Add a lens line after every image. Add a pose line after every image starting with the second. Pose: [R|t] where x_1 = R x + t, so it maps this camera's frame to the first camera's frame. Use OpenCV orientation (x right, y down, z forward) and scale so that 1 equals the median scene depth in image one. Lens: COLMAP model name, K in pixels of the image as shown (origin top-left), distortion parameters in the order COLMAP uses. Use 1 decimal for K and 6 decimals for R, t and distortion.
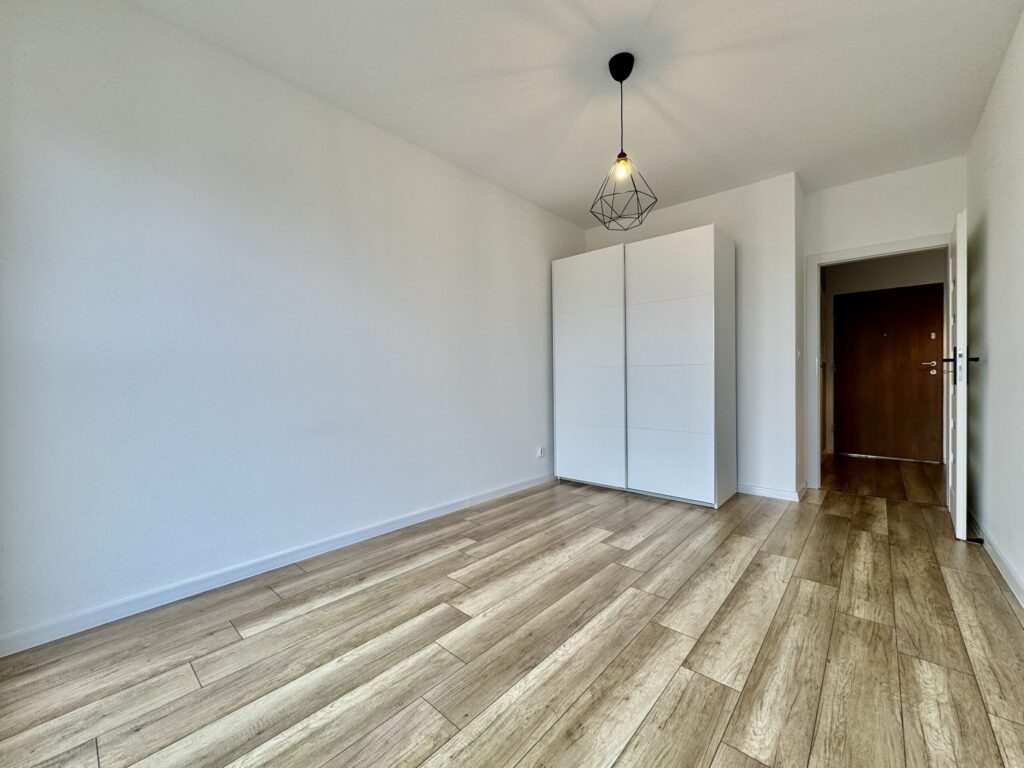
lens RADIAL K [[408.2, 0, 512.3], [0, 408.2, 382.1], [0, 0, 1]] dist [-0.002016, 0.000156]
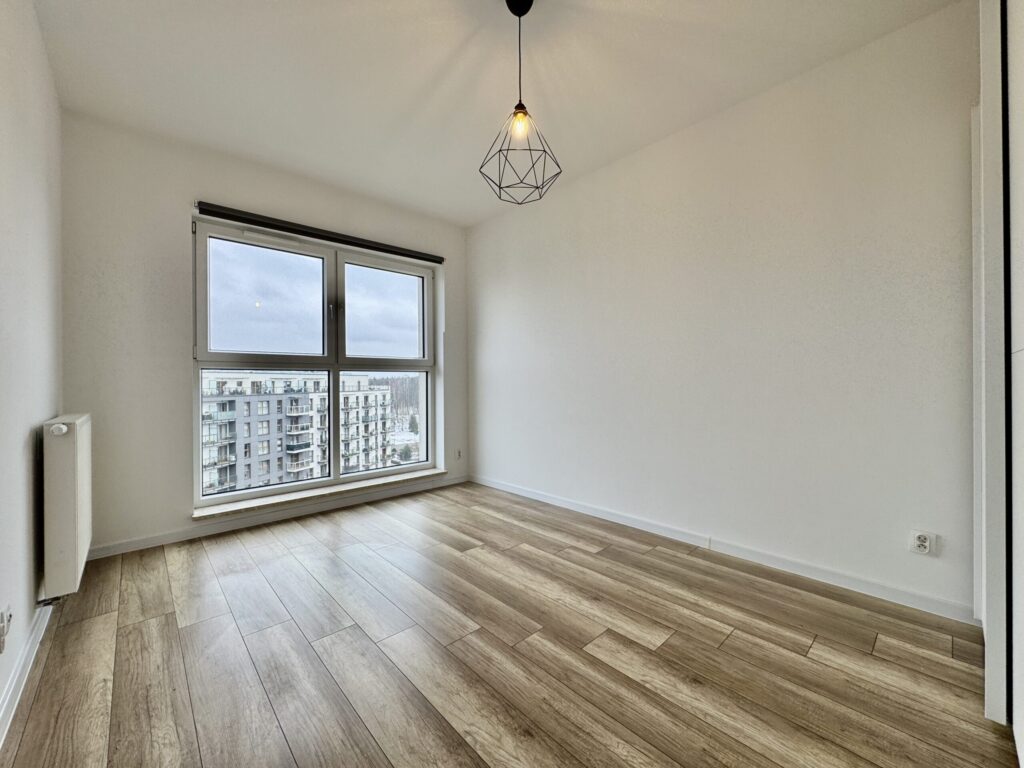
lens RADIAL K [[408.2, 0, 512.3], [0, 408.2, 382.1], [0, 0, 1]] dist [-0.002016, 0.000156]
pose [[-0.097001, 0.007938, -0.995253, 0.961902], [0.000097, 0.999968, 0.007966, -0.026590], [0.995284, 0.000676, -0.096999, 0.960947]]
